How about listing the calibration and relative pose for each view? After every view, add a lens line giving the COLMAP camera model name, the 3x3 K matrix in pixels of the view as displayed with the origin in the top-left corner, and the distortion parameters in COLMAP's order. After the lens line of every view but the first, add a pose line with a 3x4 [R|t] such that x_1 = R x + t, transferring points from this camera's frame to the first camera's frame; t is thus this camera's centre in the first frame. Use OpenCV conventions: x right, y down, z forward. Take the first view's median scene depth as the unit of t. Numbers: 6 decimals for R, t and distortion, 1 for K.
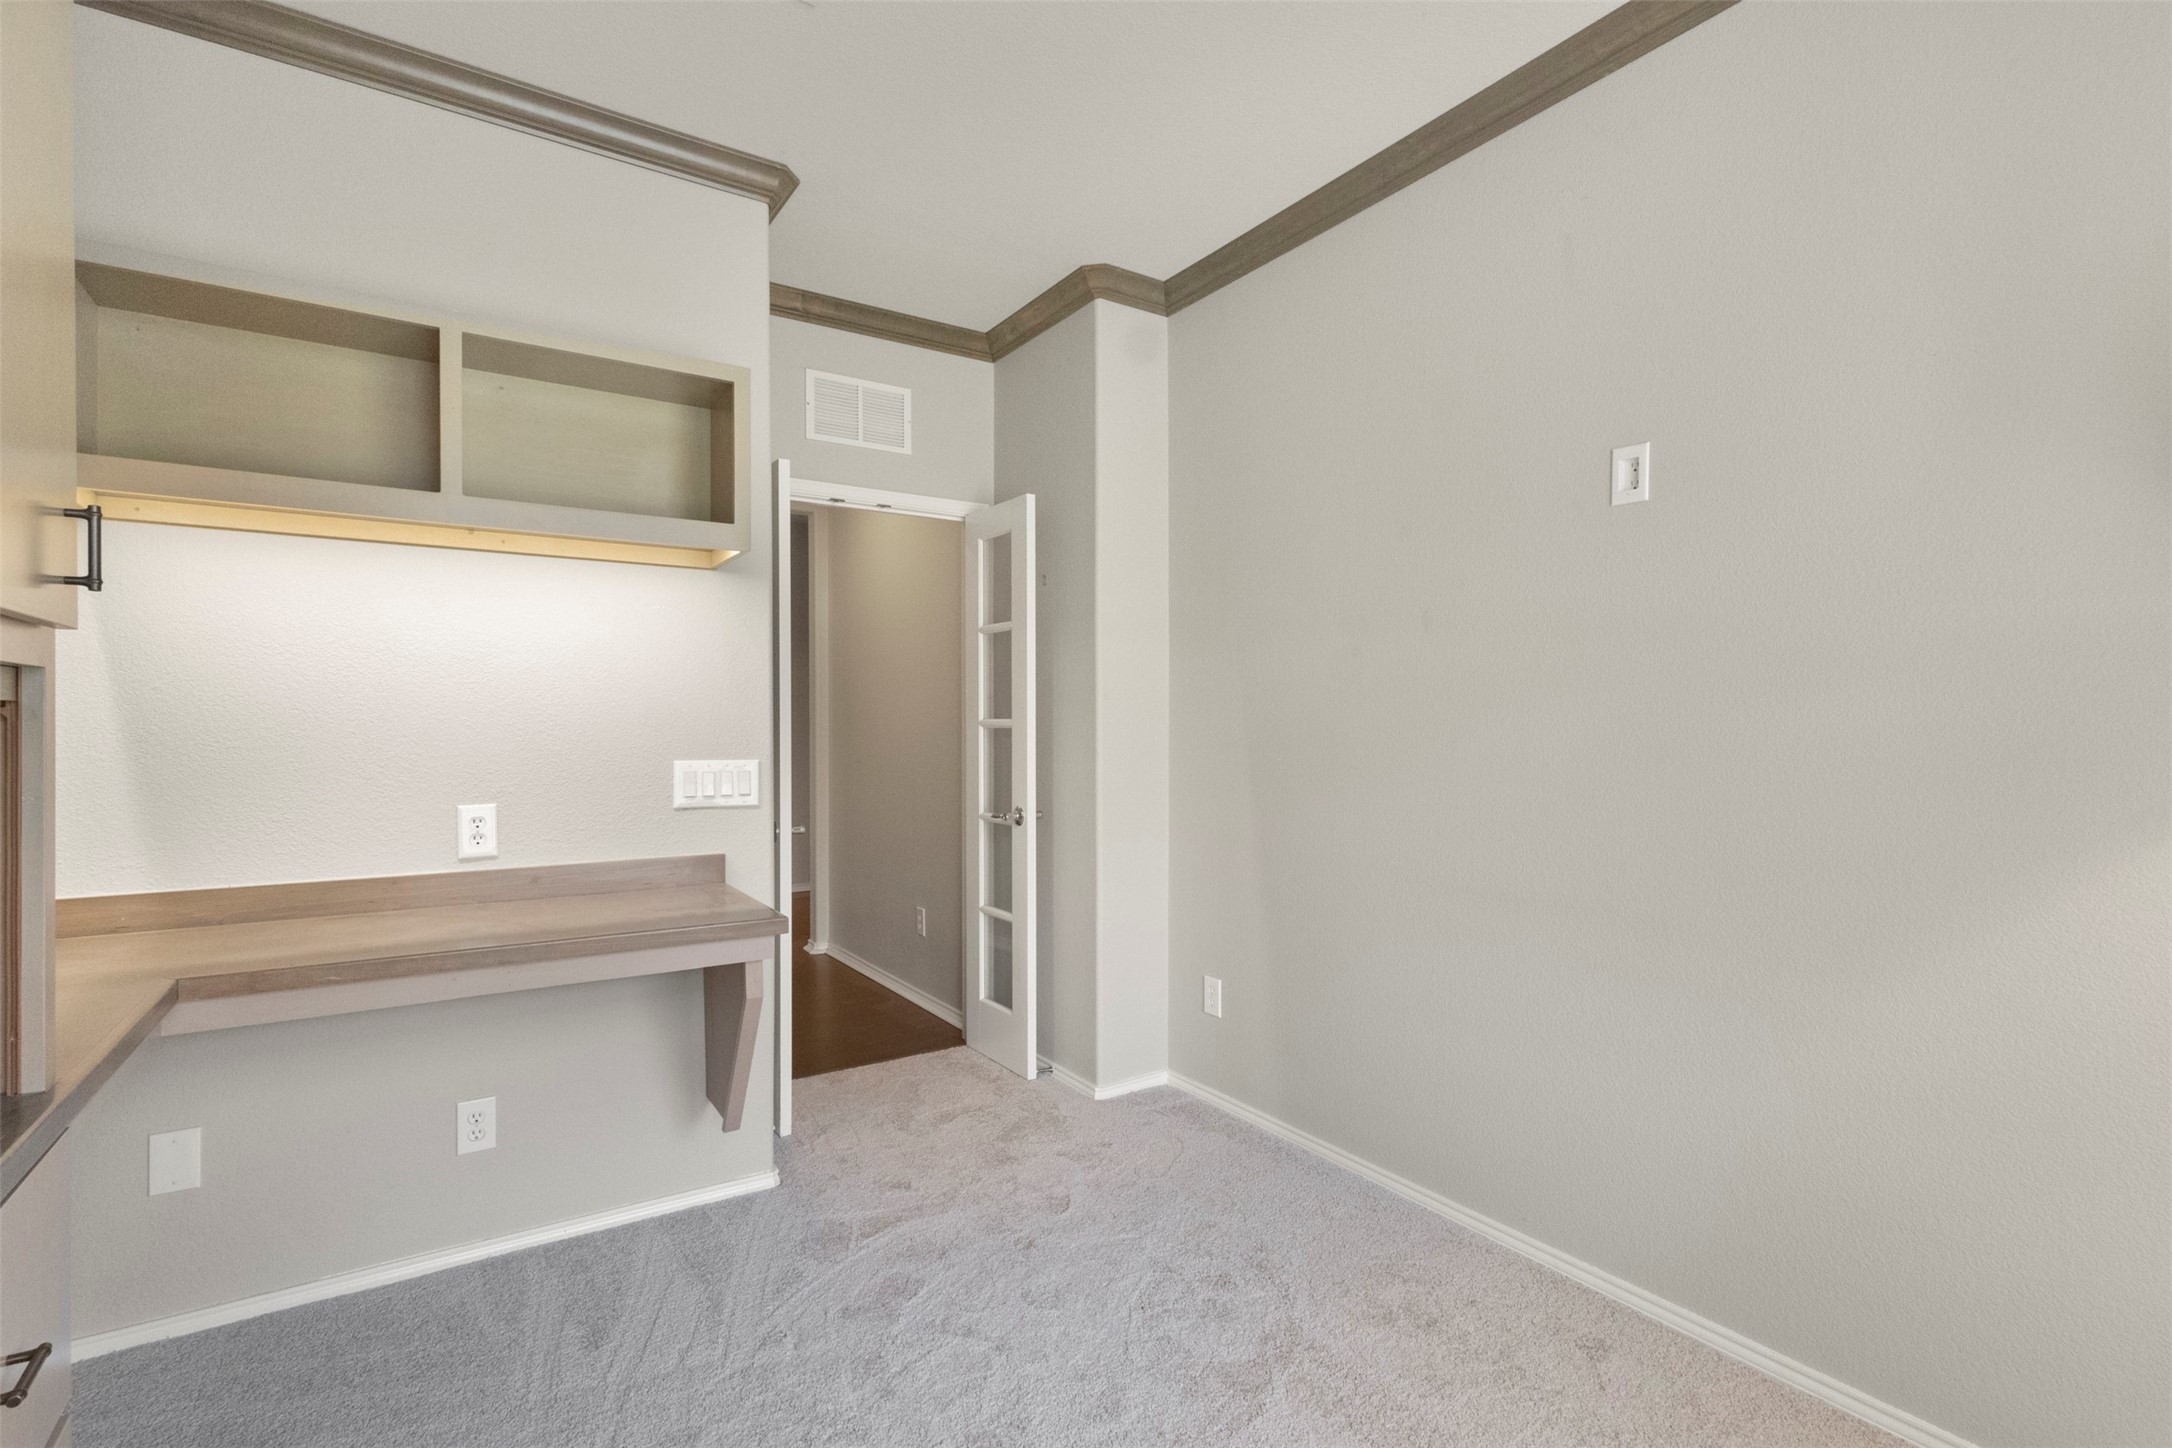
lens RADIAL K [[1001.2, 0, 1070.8], [0, 1001.2, 723.5], [0, 0, 1]] dist [0.000768, 0.003231]
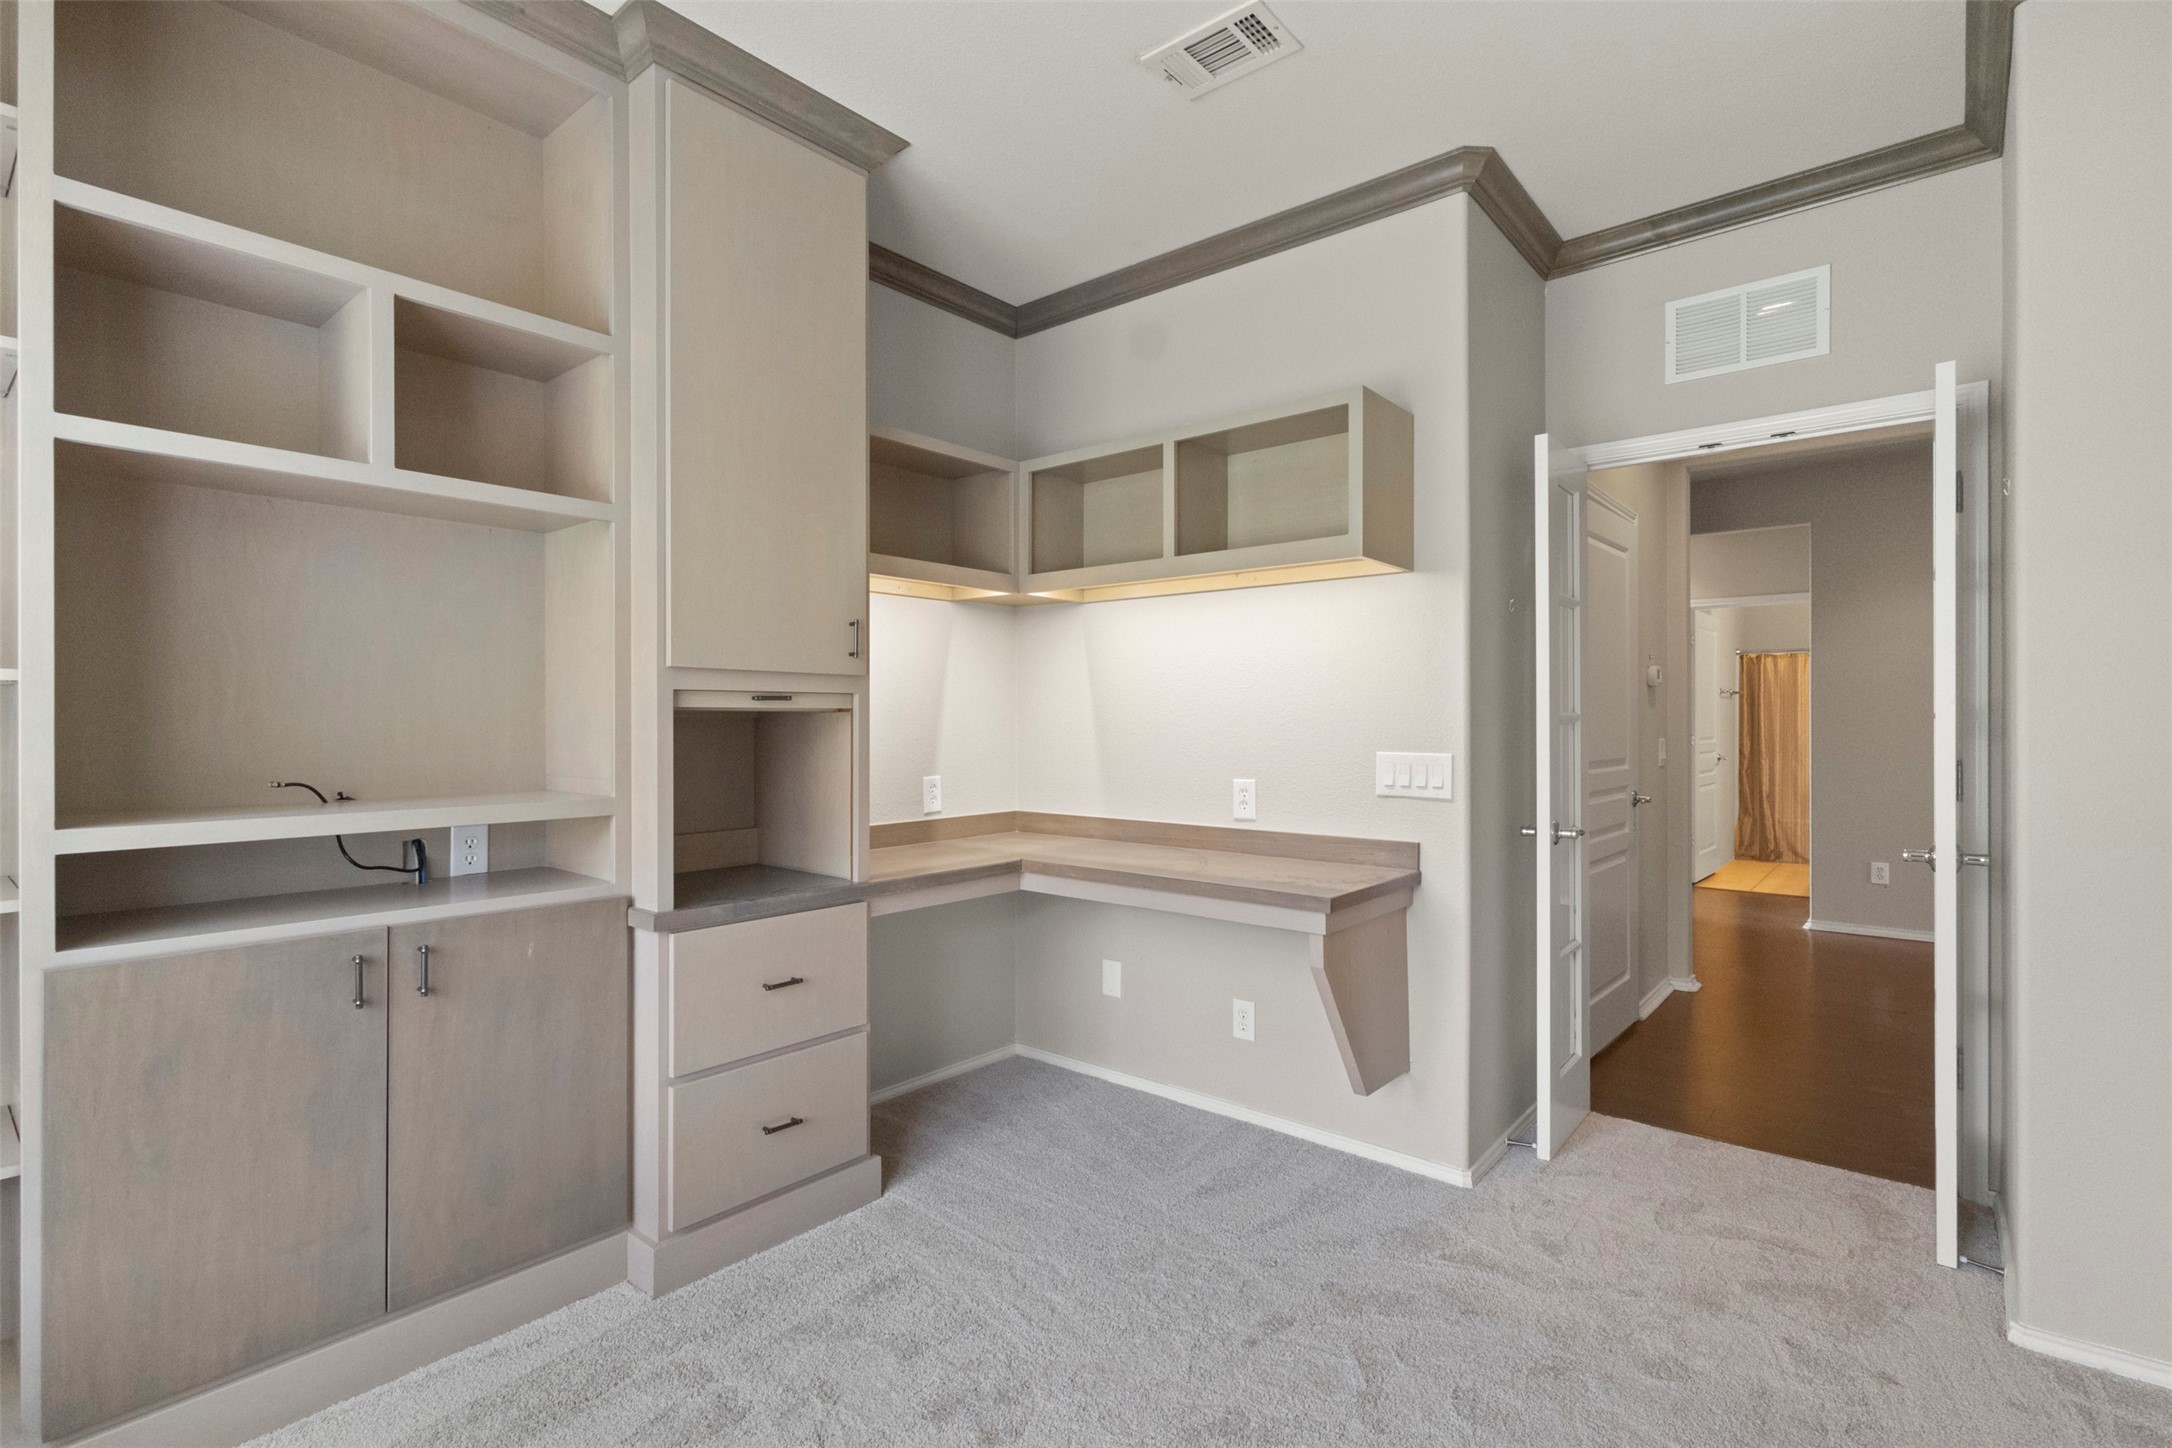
lens RADIAL K [[1001.2, 0, 1077.8], [0, 1001.2, 720.0], [0, 0, 1]] dist [0.000768, 0.003231]
pose [[0.292436, -0.000429, -0.956285, 0.559591], [0.002230, 0.999997, 0.000233, 0.001552], [0.956282, -0.002200, 0.292436, 0.365490]]
